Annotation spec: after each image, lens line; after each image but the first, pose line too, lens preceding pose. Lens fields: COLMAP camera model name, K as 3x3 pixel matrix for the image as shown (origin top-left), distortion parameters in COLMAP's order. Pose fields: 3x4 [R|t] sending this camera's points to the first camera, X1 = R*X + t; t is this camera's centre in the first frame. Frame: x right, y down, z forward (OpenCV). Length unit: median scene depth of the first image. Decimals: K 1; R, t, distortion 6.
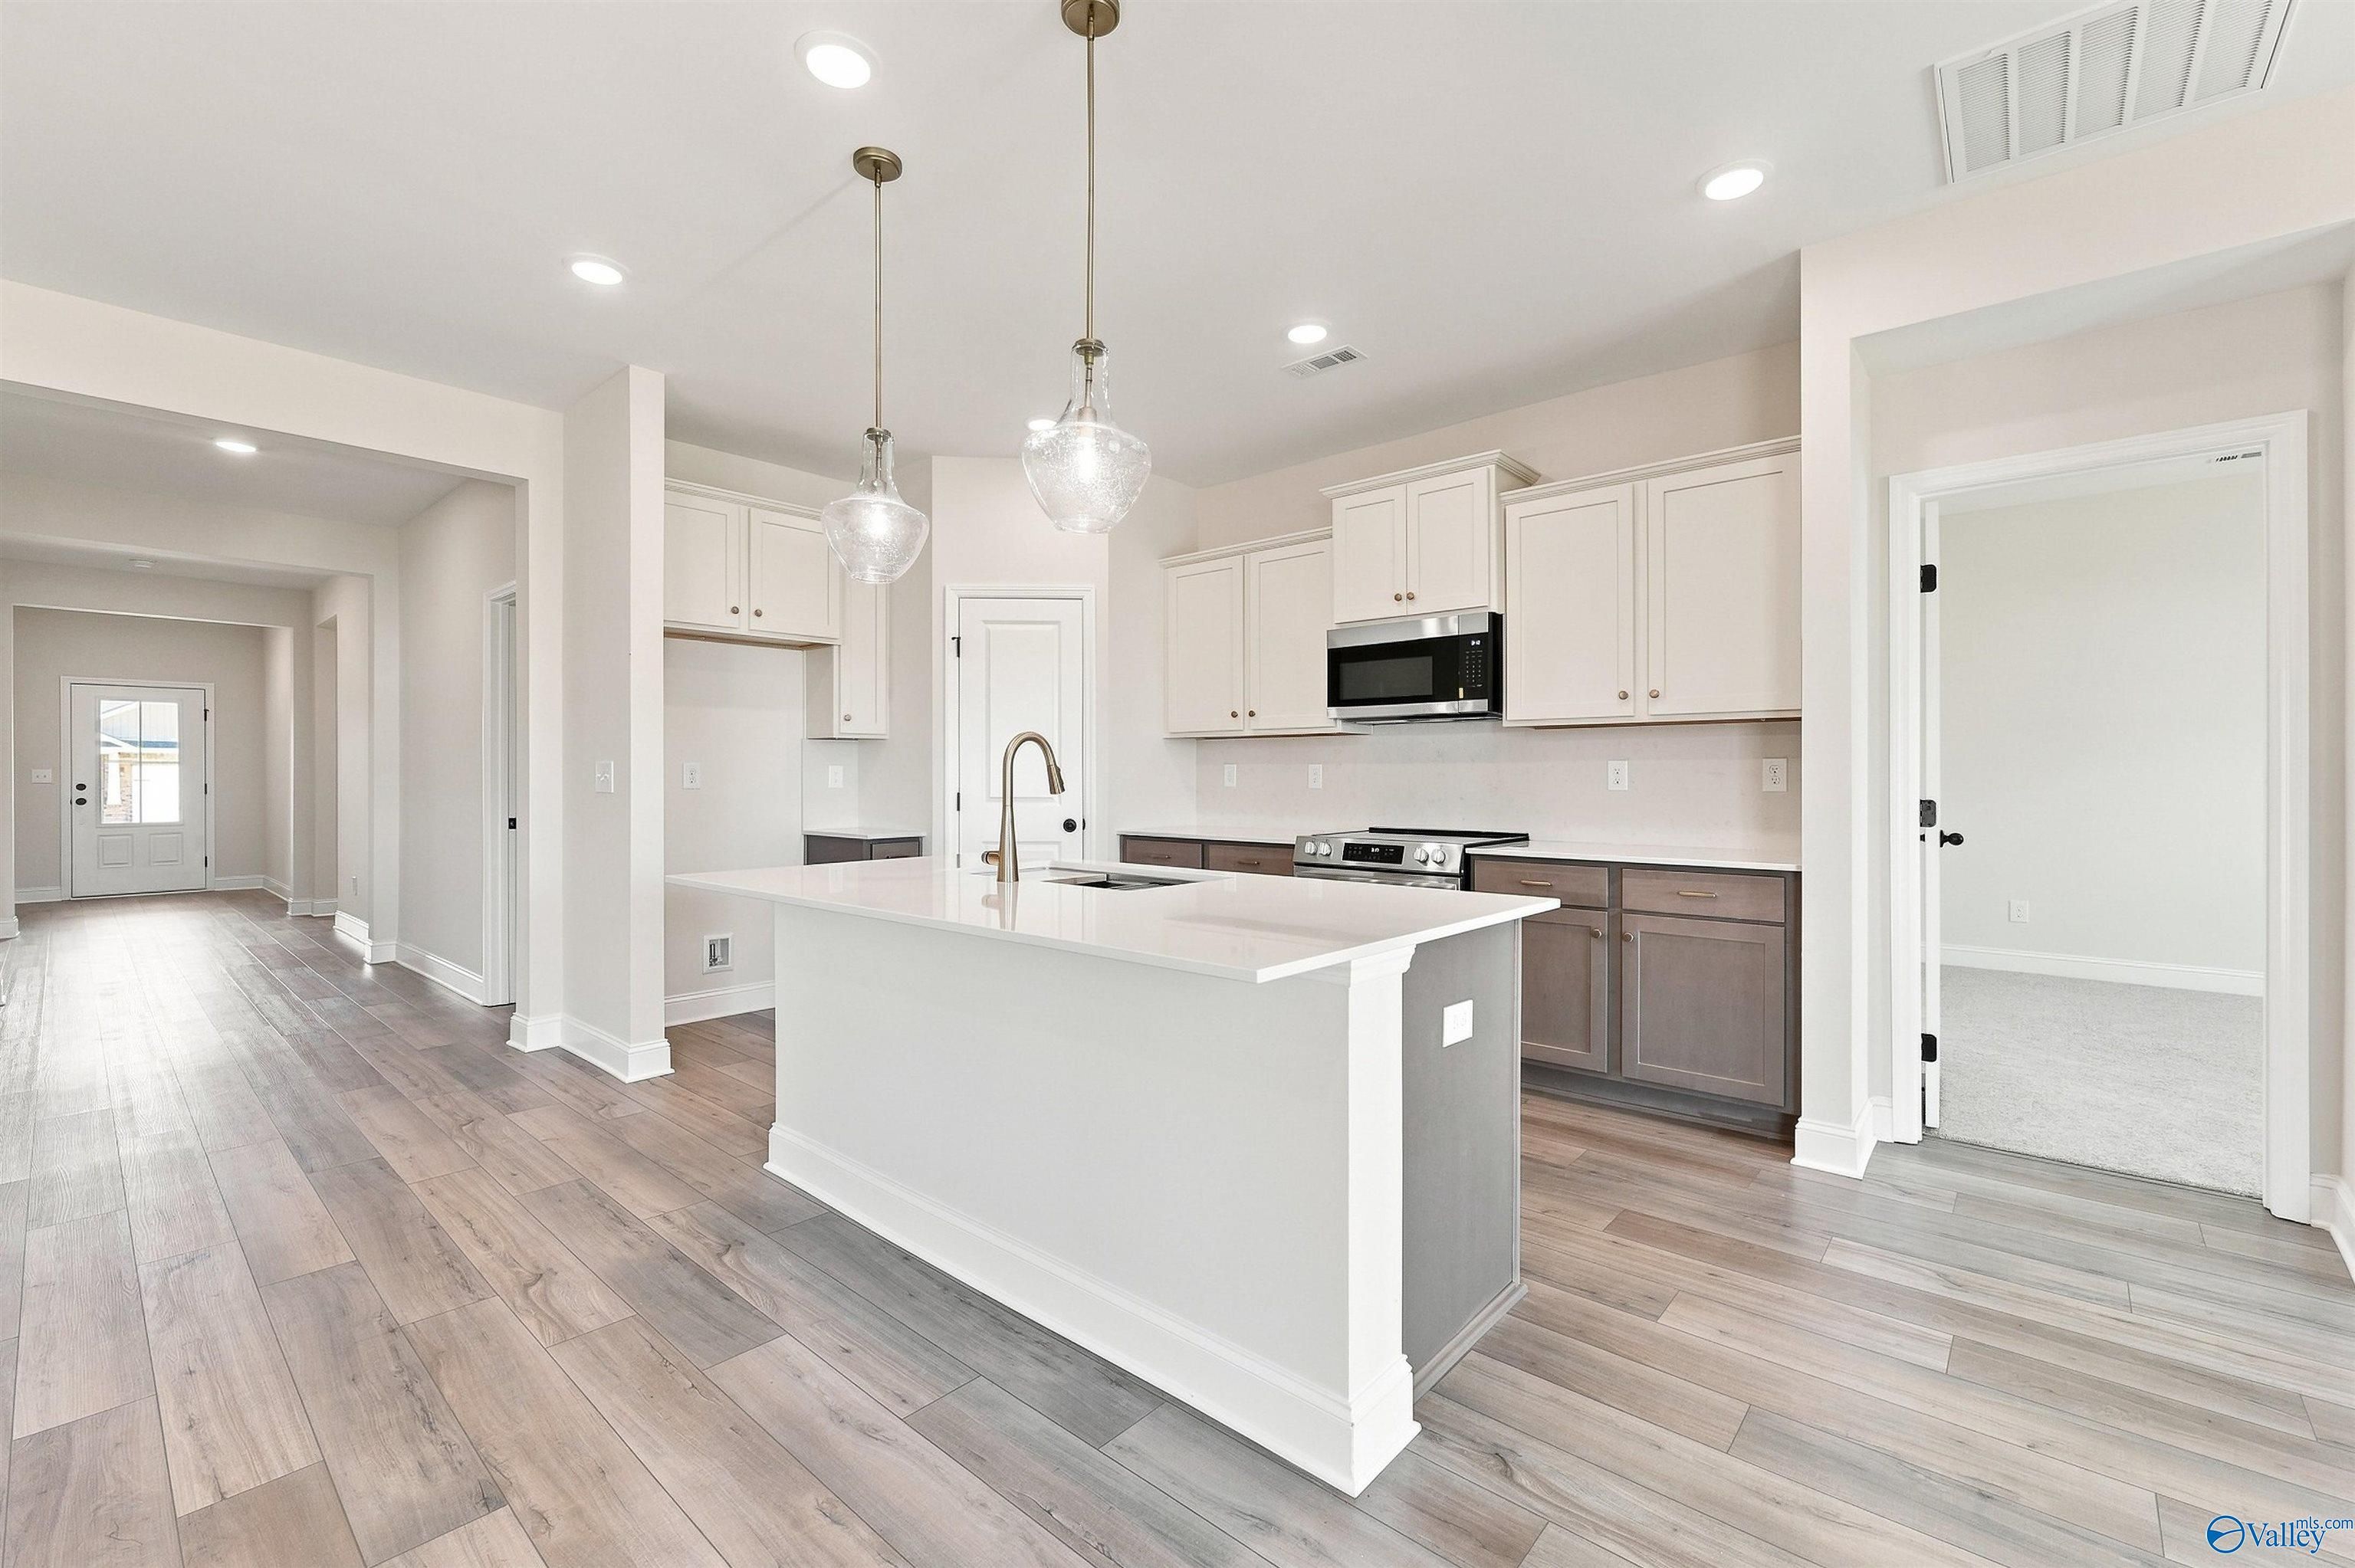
lens RADIAL K [[997.5, 0, 1172.4], [0, 997.5, 776.4], [0, 0, 1]] dist [-0.000561, 0.000394]
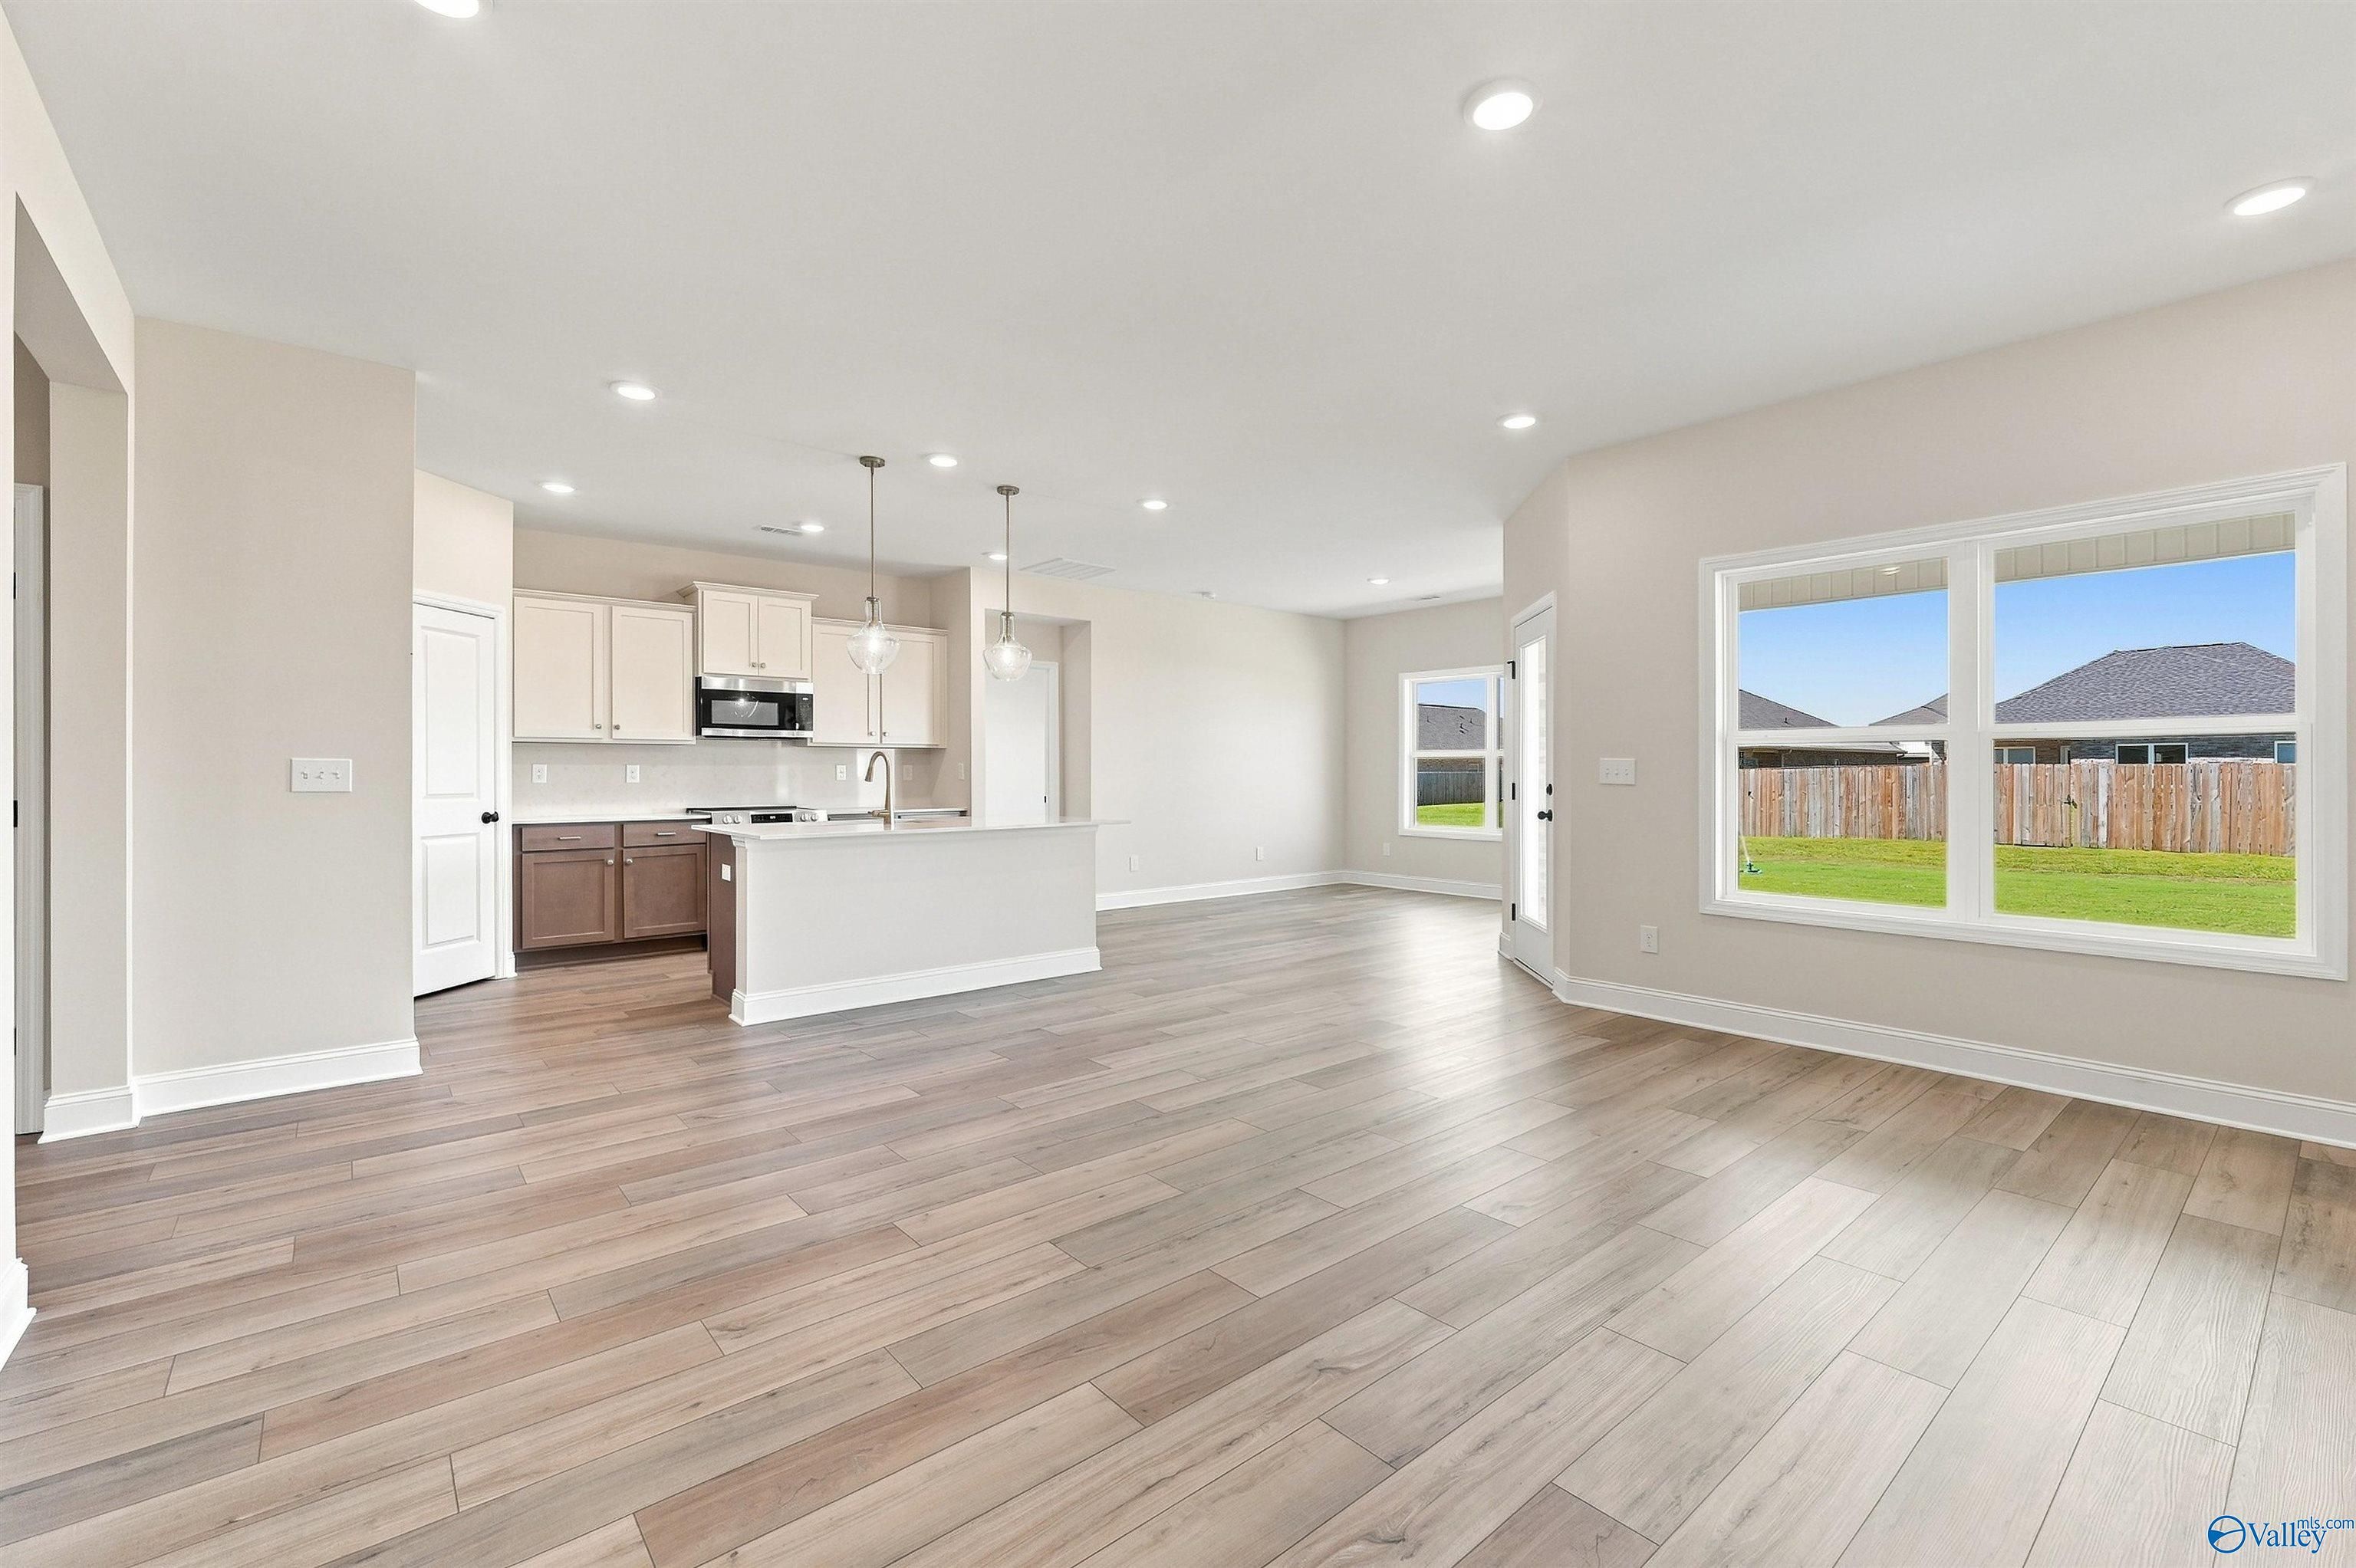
lens RADIAL K [[1004.8, 0, 1172.4], [0, 1004.8, 774.8], [0, 0, 1]] dist [0.000946, 0.000284]
pose [[0.148977, -0.003207, 0.988835, -1.510996], [0.002707, 0.999992, 0.002836, -0.000940], [-0.988837, 0.002254, 0.148985, 0.084617]]
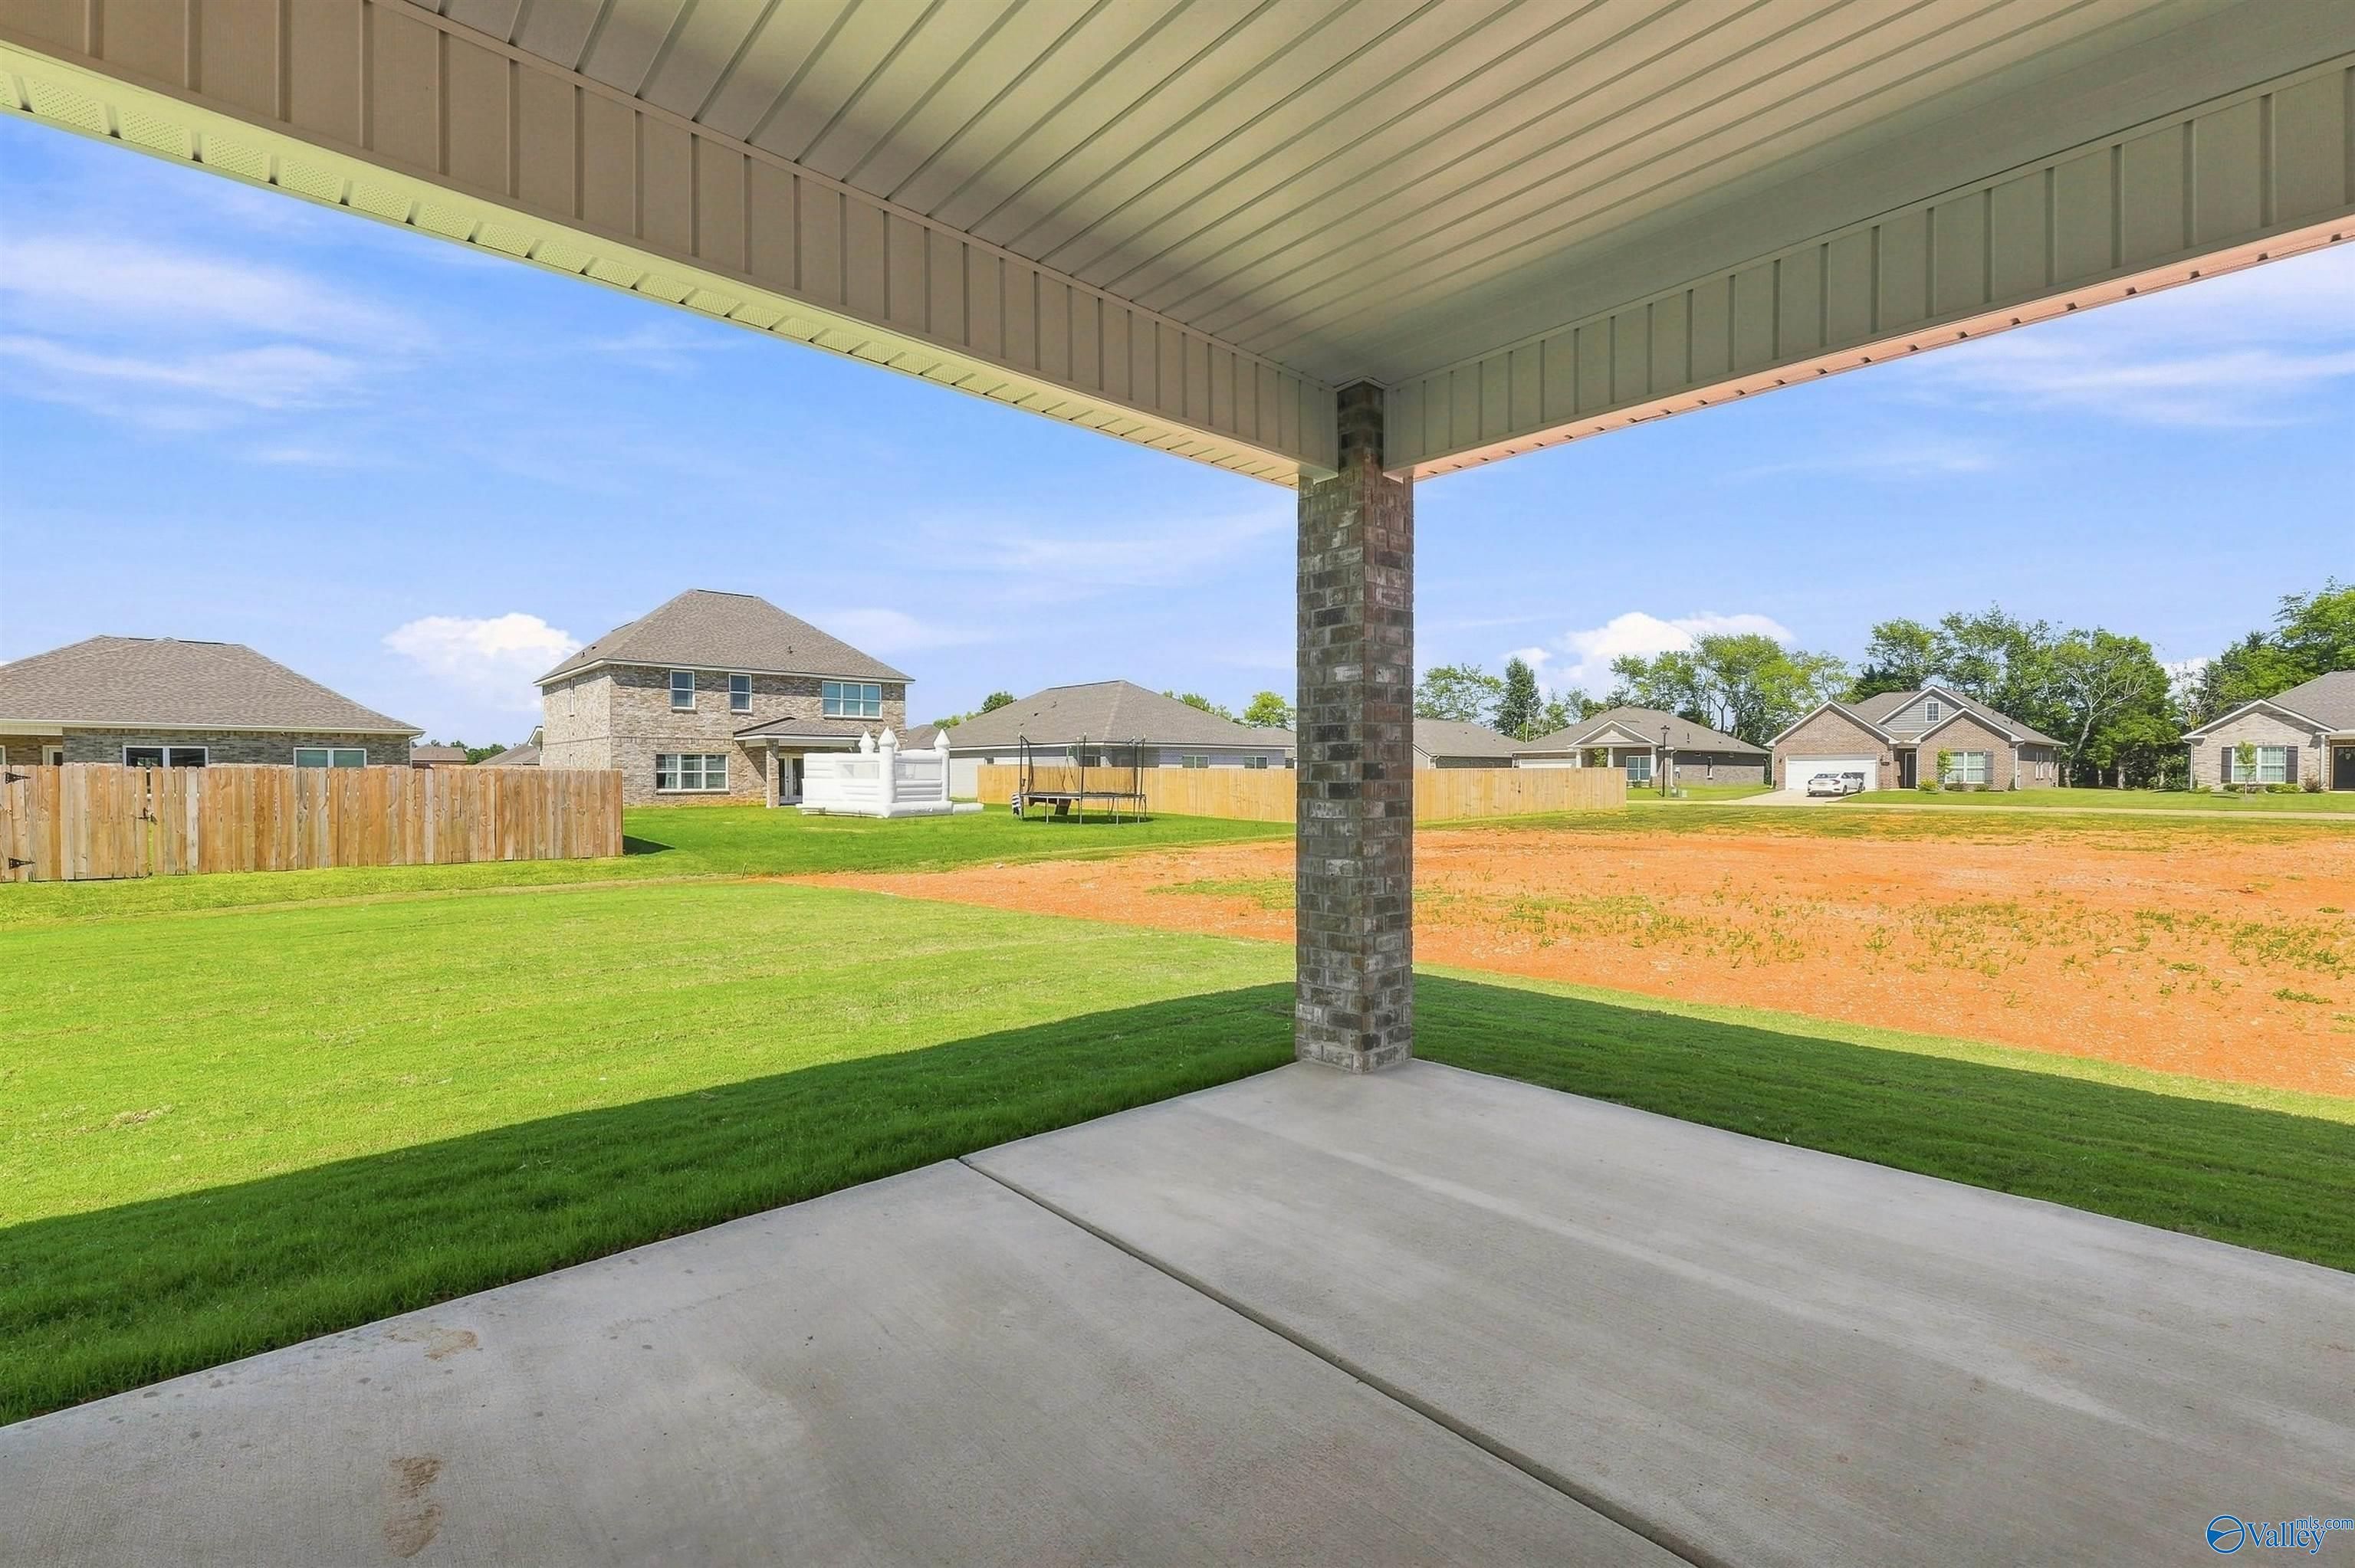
lens RADIAL K [[1009.5, 0, 1175.3], [0, 1009.5, 792.1], [0, 0, 1]] dist [-0.002170, 0.000096]
pose [[-0.994368, -0.000847, 0.105983, 0.135904], [0.000771, 0.999884, 0.015218, 0.015754], [-0.105984, 0.015214, -0.994251, -0.309600]]
